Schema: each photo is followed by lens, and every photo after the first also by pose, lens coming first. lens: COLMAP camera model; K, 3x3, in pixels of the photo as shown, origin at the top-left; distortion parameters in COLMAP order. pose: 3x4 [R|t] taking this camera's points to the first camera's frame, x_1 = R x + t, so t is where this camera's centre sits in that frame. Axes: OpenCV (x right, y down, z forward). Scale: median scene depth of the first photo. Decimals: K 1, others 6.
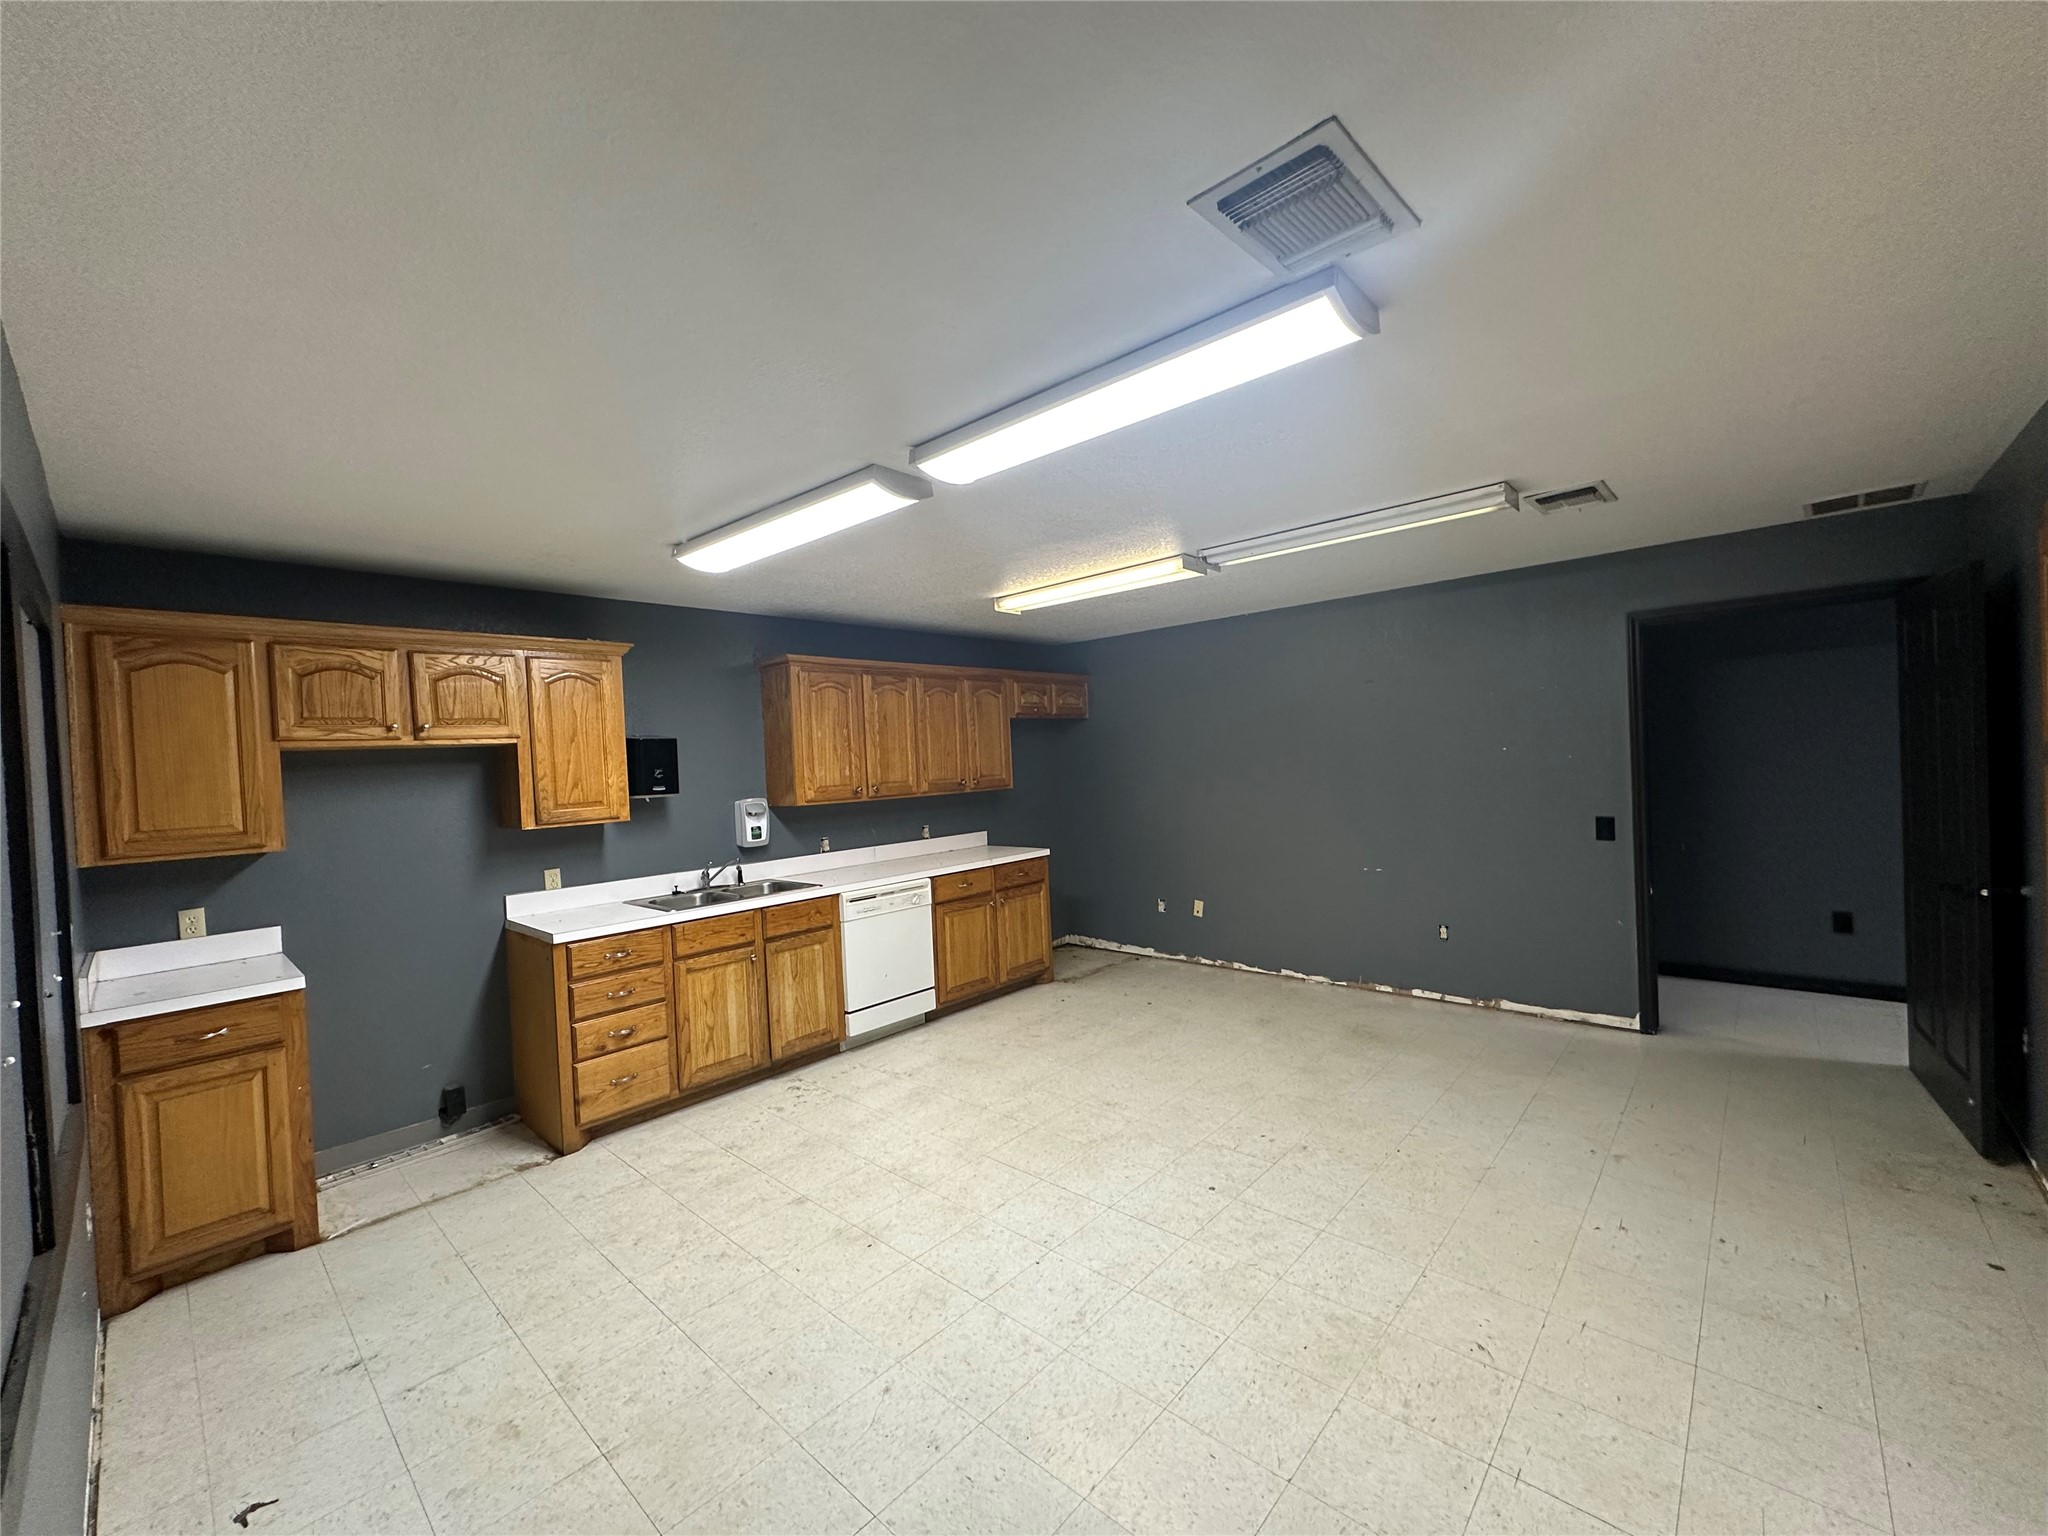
lens RADIAL K [[820.5, 0, 1019.9], [0, 820.5, 769.2], [0, 0, 1]] dist [-0.001457, 0.000857]
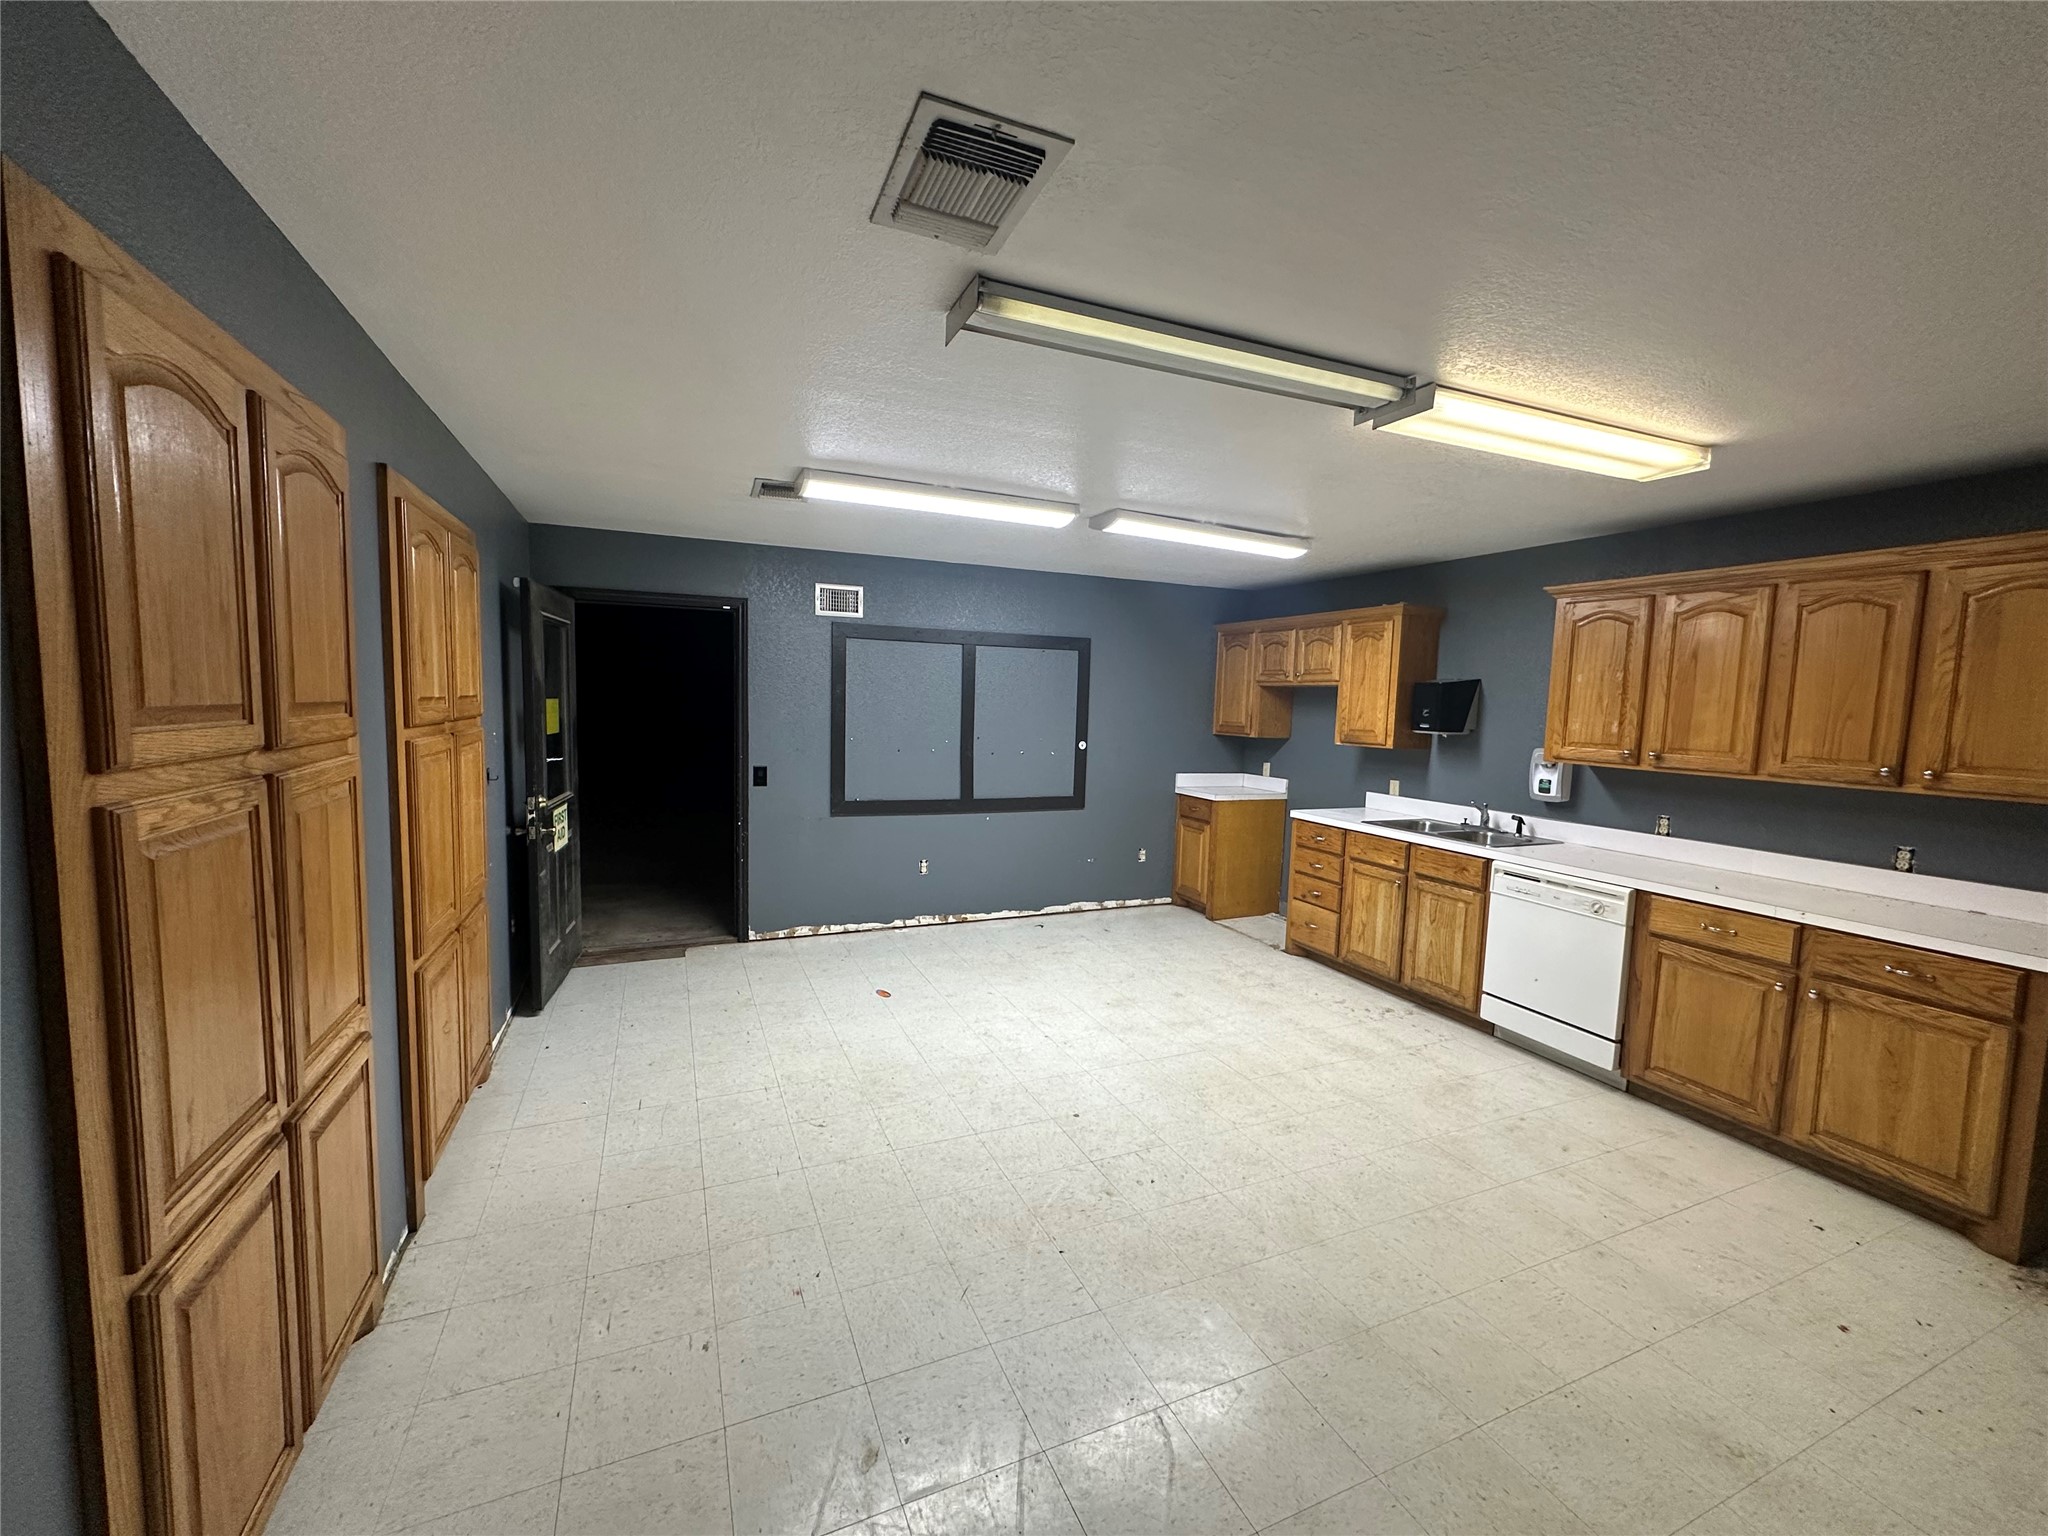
lens RADIAL K [[820.5, 0, 1019.9], [0, 820.5, 769.2], [0, 0, 1]] dist [-0.001457, 0.000857]
pose [[-0.408030, 0.113323, -0.905908, 0.847037], [-0.022007, 0.990757, 0.133849, -0.057929], [0.912703, 0.074551, -0.401764, 0.948552]]
